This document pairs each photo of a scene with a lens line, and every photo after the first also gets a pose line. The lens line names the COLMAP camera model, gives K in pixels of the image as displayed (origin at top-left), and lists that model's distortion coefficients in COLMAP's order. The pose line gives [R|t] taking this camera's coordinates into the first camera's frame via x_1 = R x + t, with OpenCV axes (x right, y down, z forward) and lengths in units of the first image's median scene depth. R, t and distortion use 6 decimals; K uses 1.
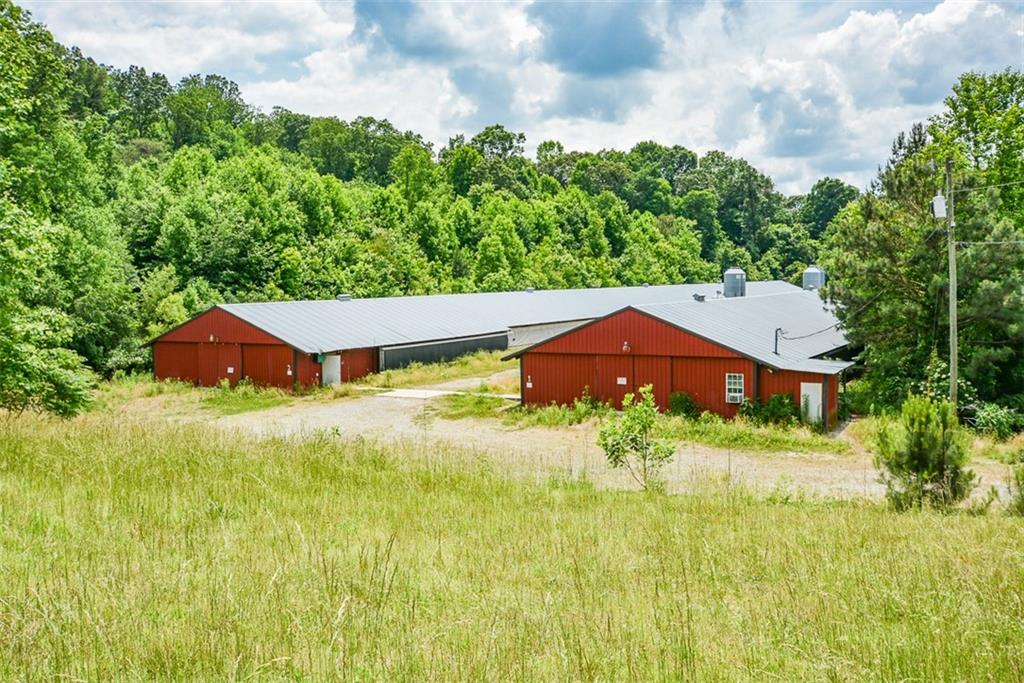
lens RADIAL K [[1004.1, 0, 541.2], [0, 1004.1, 342.1], [0, 0, 1]] dist [0.000845, 0.000062]
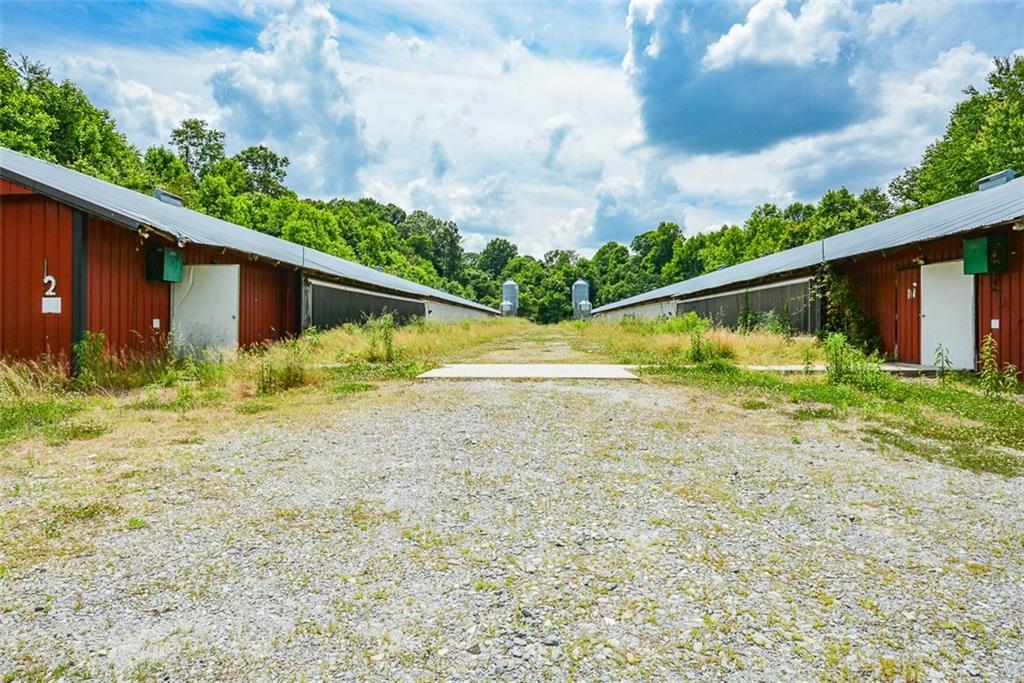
lens RADIAL K [[627.2, 0, 508.7], [0, 627.2, 325.3], [0, 0, 1]] dist [-0.001071, -0.003477]
pose [[0.906585, 0.012250, 0.421845, -0.148060], [0.018647, 0.997440, -0.069038, 0.034559], [-0.421610, 0.070455, 0.904036, 0.562038]]
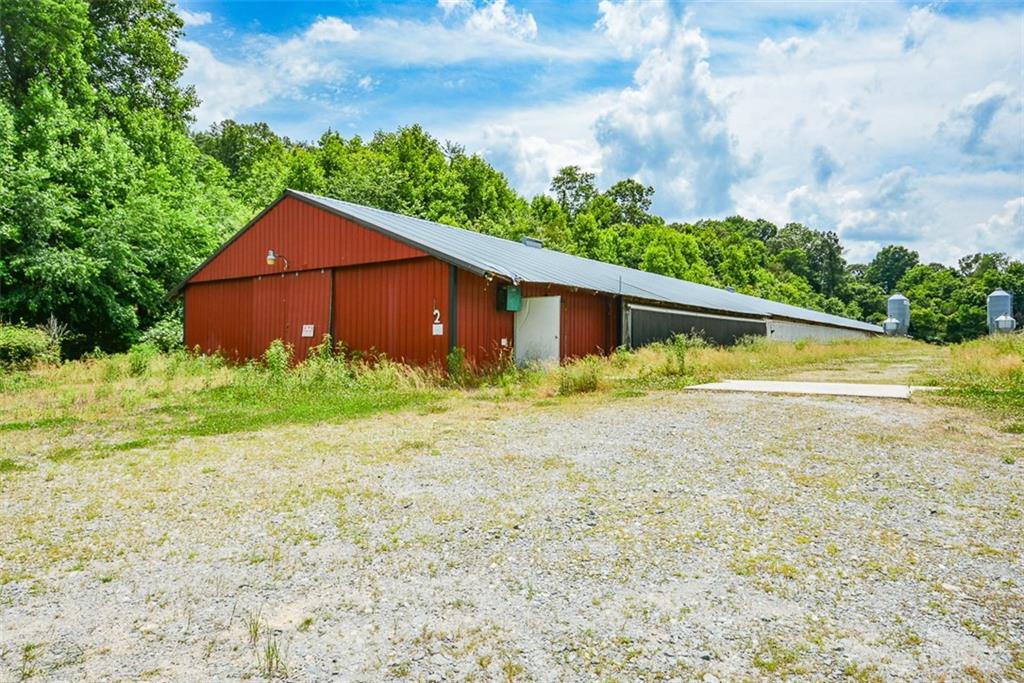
lens RADIAL K [[627.7, 0, 512.0], [0, 627.7, 341.5], [0, 0, 1]] dist [0.001161, -0.003984]
pose [[0.990378, 0.014284, -0.137647, -0.132141], [-0.024725, 0.996919, -0.074442, 0.036865], [0.136159, 0.077129, 0.987680, 0.535319]]
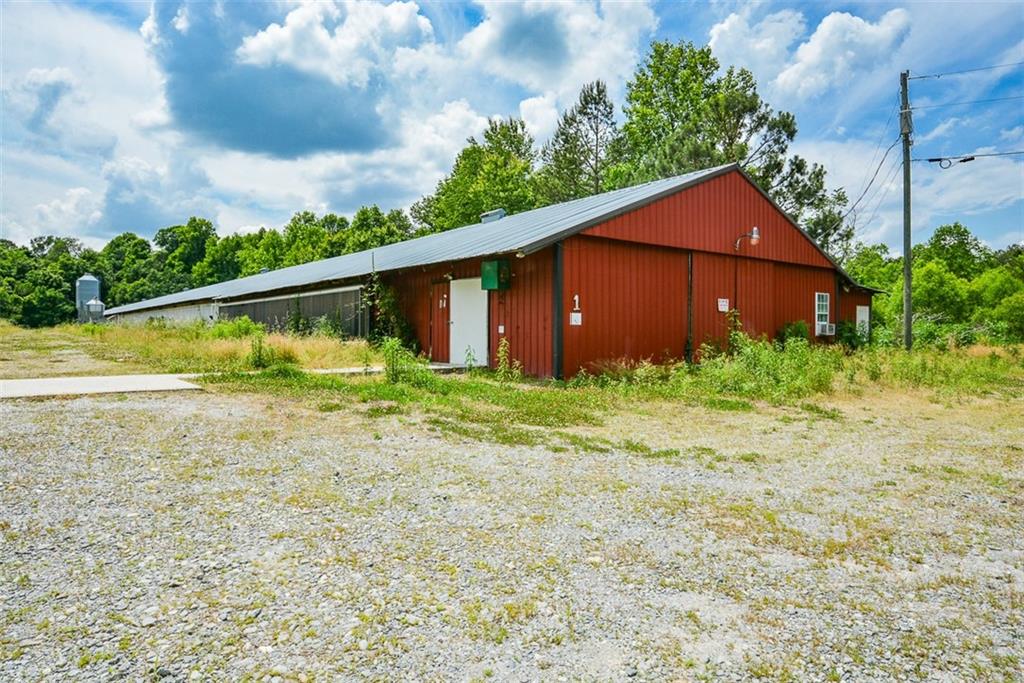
lens RADIAL K [[627.7, 0, 512.0], [0, 627.7, 341.5], [0, 0, 1]] dist [0.001161, -0.003984]
pose [[0.409683, -0.002133, 0.912225, -0.152153], [0.056320, 0.998149, -0.022959, 0.034326], [-0.910488, 0.060782, 0.409045, 0.566520]]
